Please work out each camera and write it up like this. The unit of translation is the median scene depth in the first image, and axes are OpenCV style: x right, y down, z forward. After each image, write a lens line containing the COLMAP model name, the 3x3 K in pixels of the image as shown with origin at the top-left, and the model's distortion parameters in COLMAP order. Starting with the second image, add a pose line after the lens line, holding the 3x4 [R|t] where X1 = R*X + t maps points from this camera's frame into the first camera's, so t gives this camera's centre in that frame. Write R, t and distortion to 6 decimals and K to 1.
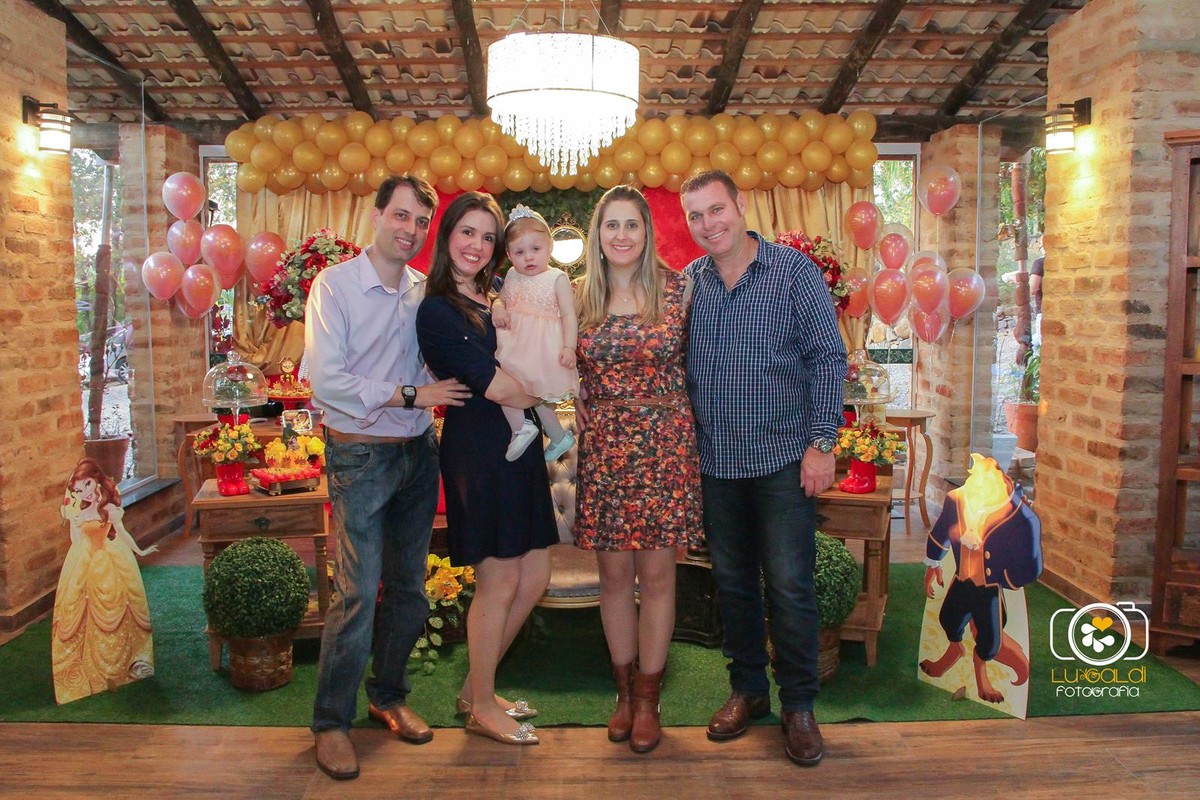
lens RADIAL K [[1020.6, 0, 602.0], [0, 1020.6, 398.5], [0, 0, 1]] dist [-0.005927, -0.001360]
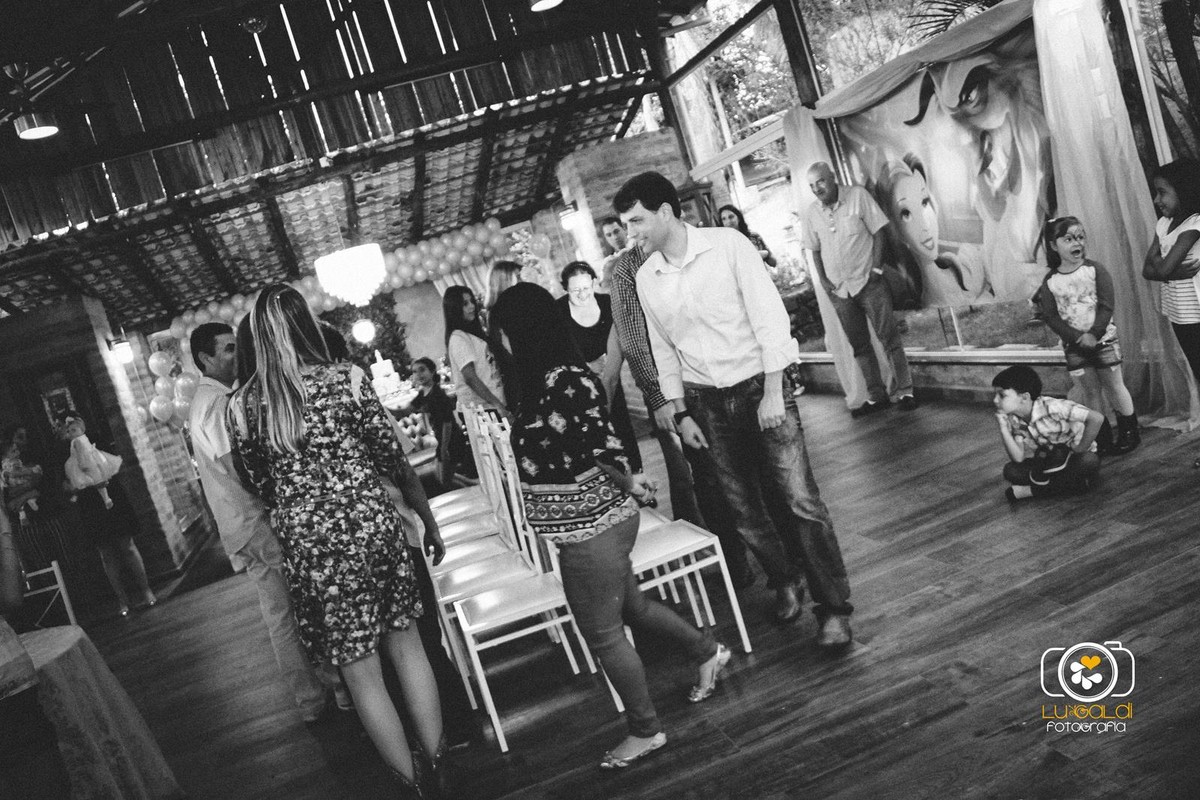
lens RADIAL K [[1020.6, 0, 599.0], [0, 1020.6, 399.3], [0, 0, 1]] dist [-0.005927, -0.001360]
pose [[0.926969, -0.313259, 0.206389, -0.065294], [0.318014, 0.948027, 0.010605, 0.093707], [-0.198984, 0.055804, 0.978413, -0.939815]]
